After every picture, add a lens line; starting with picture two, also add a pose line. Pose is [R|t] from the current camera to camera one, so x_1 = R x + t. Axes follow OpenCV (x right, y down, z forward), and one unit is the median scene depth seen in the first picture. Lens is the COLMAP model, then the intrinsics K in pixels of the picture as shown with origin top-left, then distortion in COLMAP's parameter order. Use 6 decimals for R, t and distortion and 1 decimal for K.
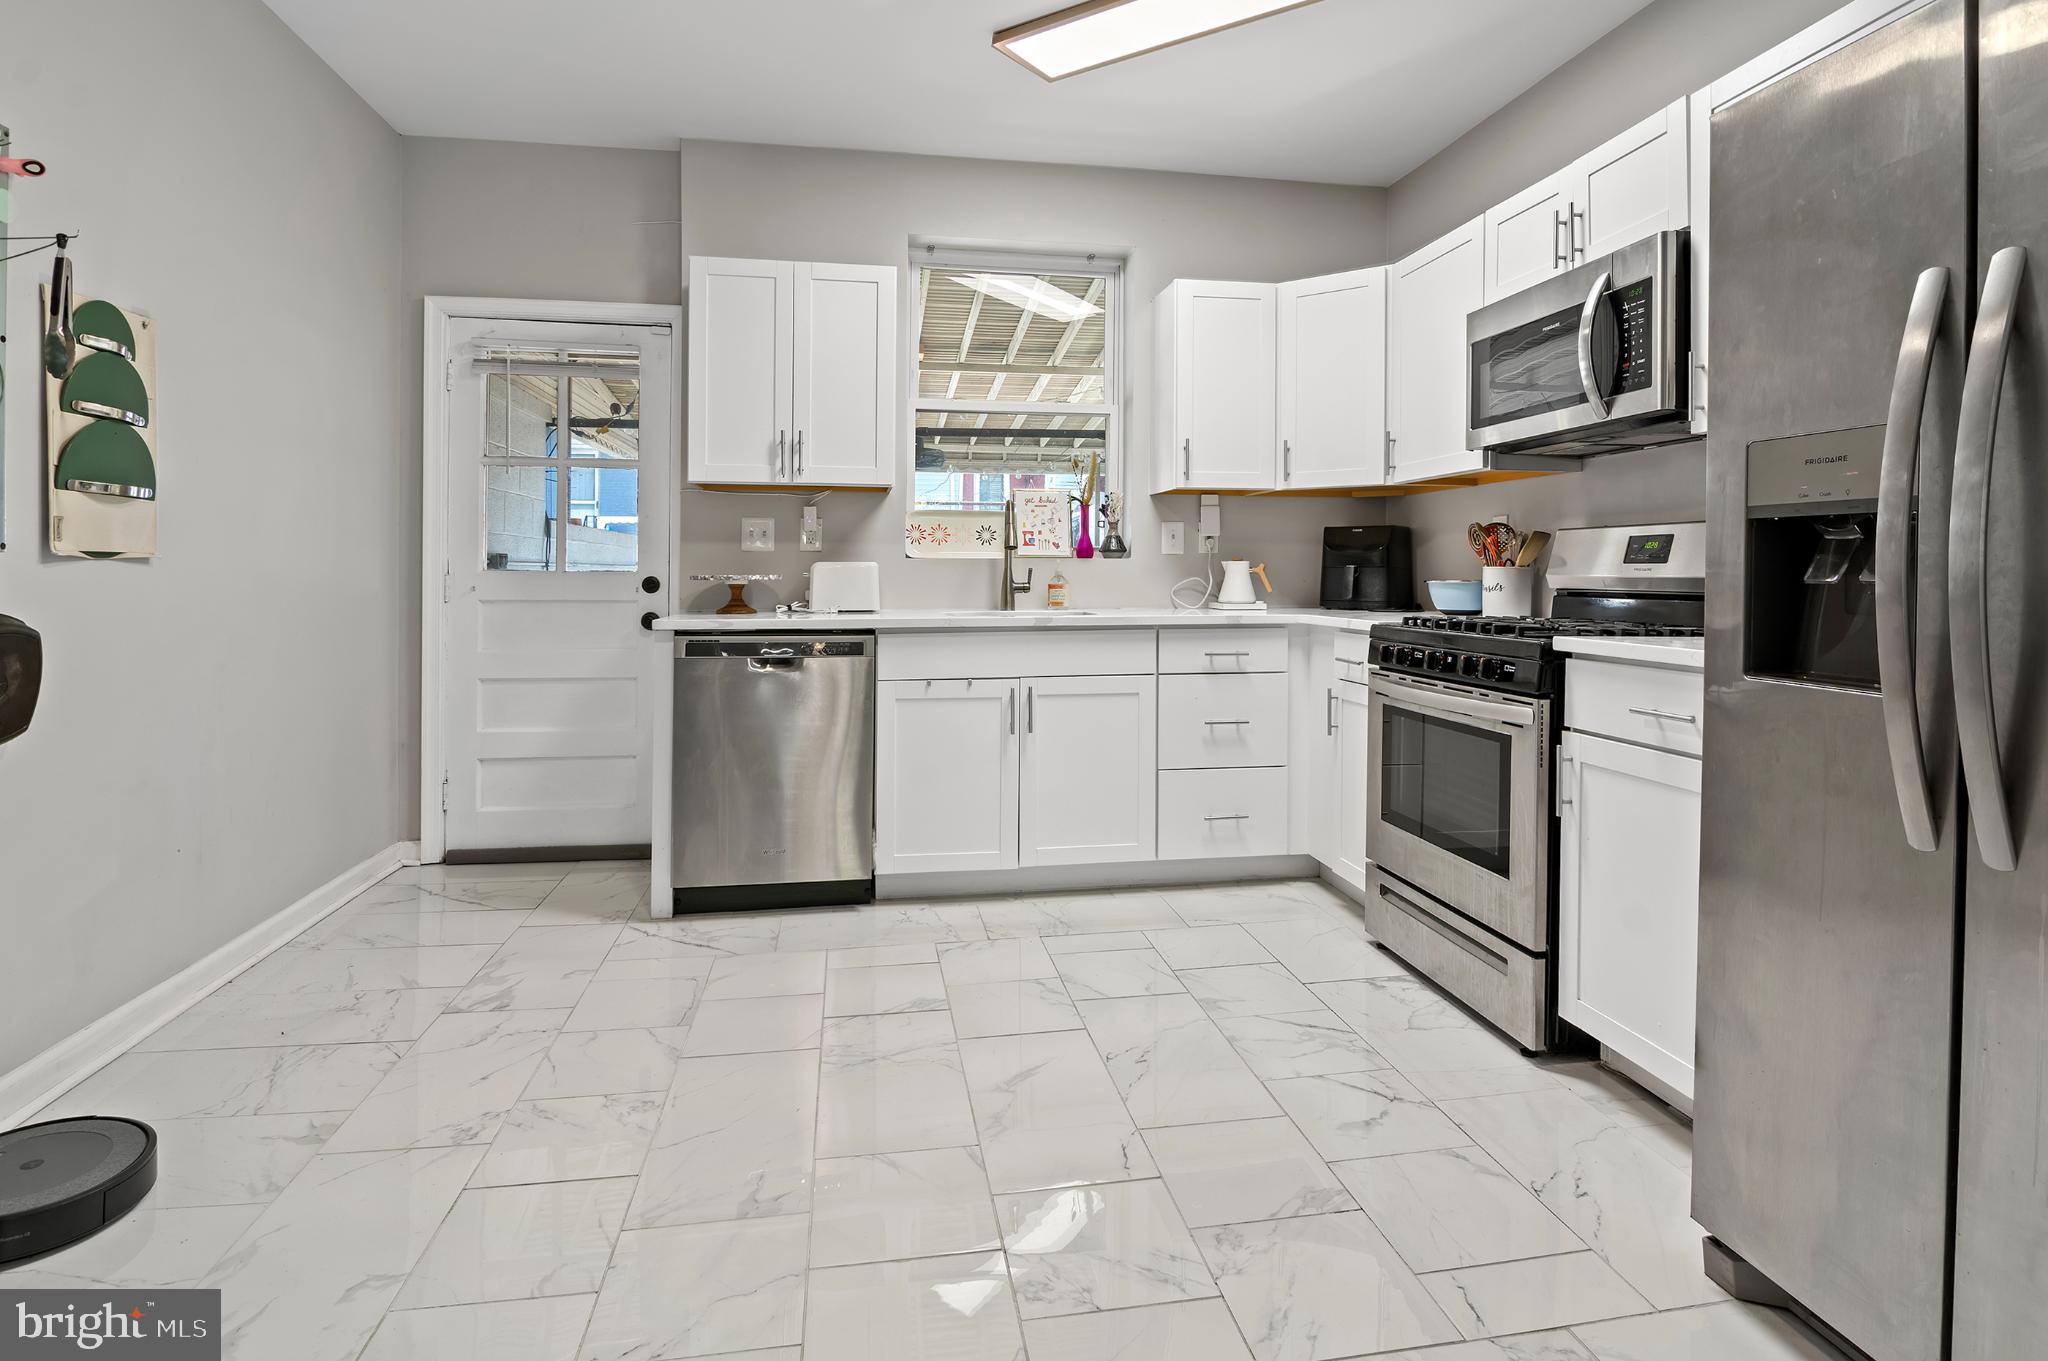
lens RADIAL K [[1004.1, 0, 1053.3], [0, 1004.1, 595.9], [0, 0, 1]] dist [-0.001615, -0.000522]
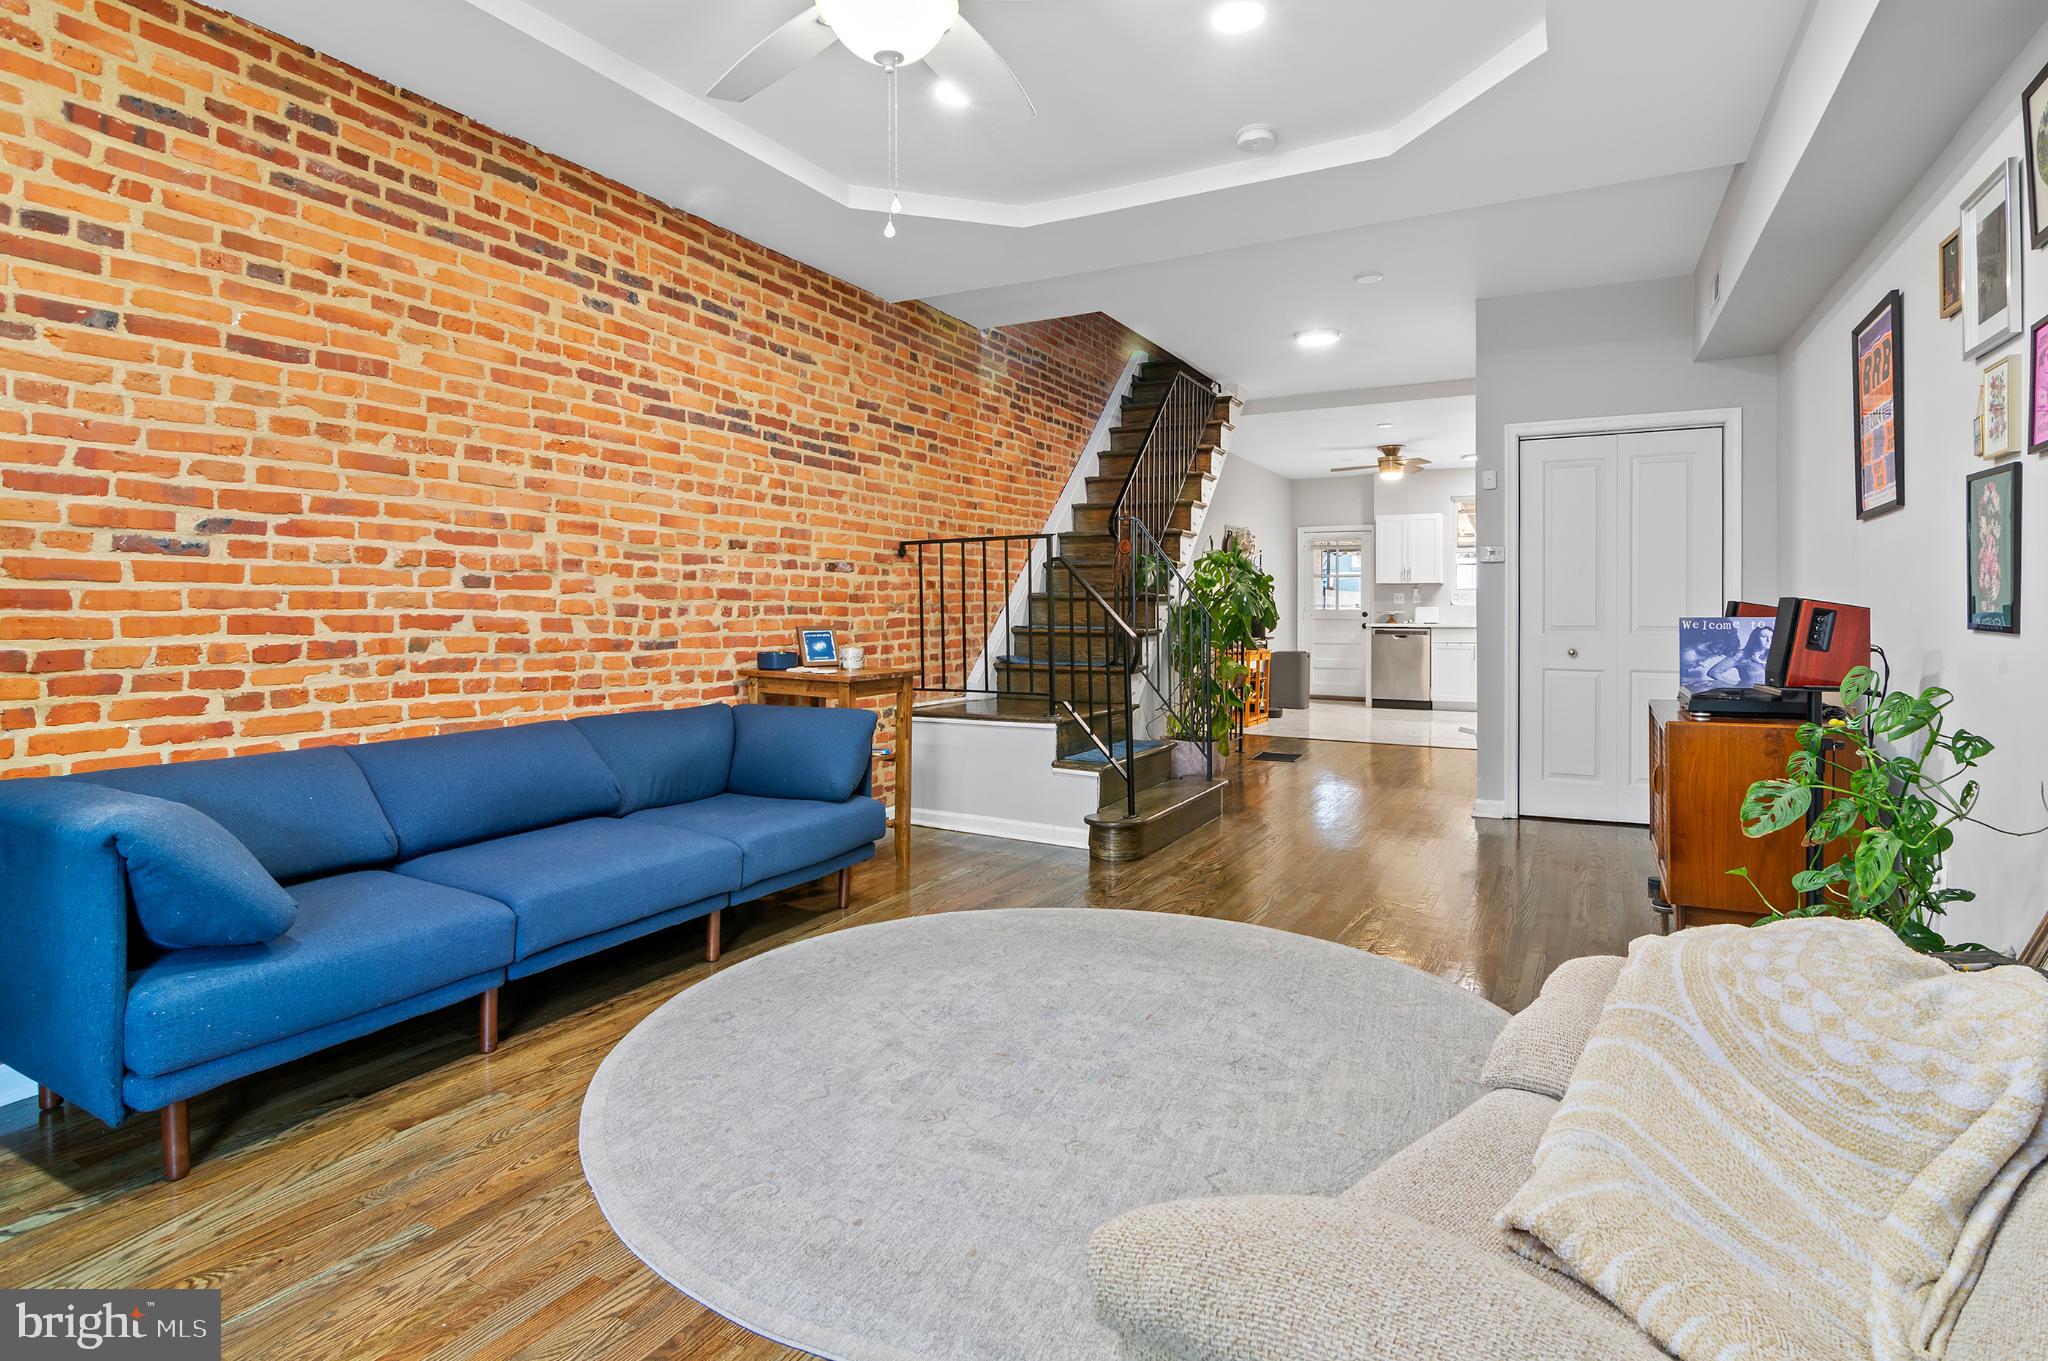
lens RADIAL K [[1004.1, 0, 1053.3], [0, 1004.1, 595.9], [0, 0, 1]] dist [-0.001615, -0.000522]
pose [[0.781941, -0.010548, -0.623263, 0.832946], [-0.008238, 0.999595, -0.027252, 0.025456], [0.623298, 0.026444, 0.781537, -2.164802]]
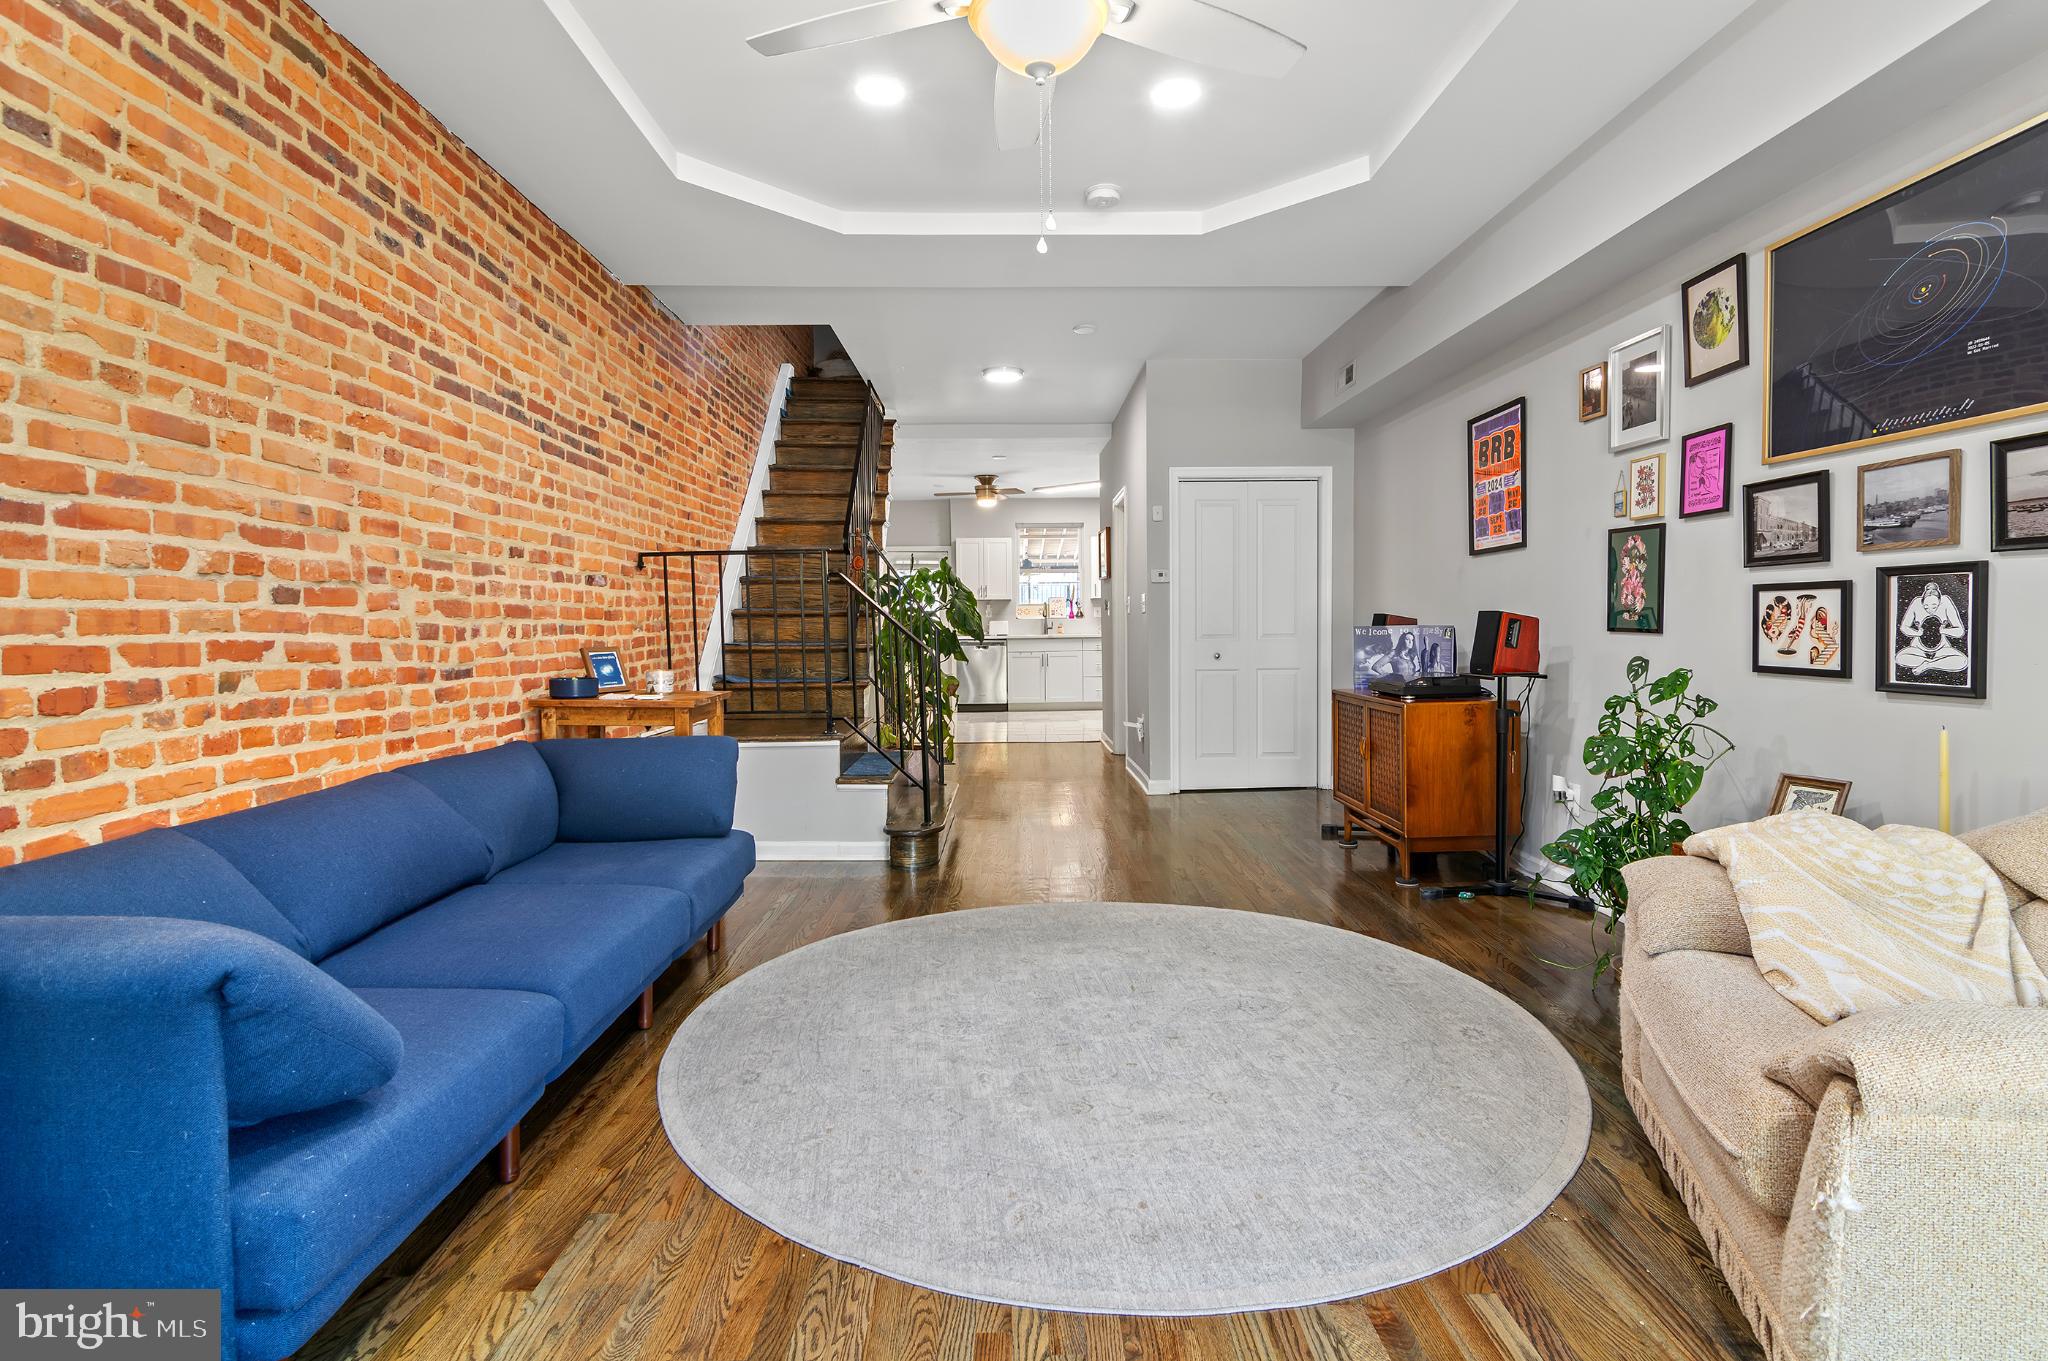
lens RADIAL K [[974.0, 0, 1021.5], [0, 974.0, 640.8], [0, 0, 1]] dist [-0.001933, 0.000287]
pose [[0.984383, -0.010708, -0.175712, 0.470091], [0.011460, 0.999929, 0.003267, 0.026317], [0.175664, -0.005229, 0.984436, -2.339361]]
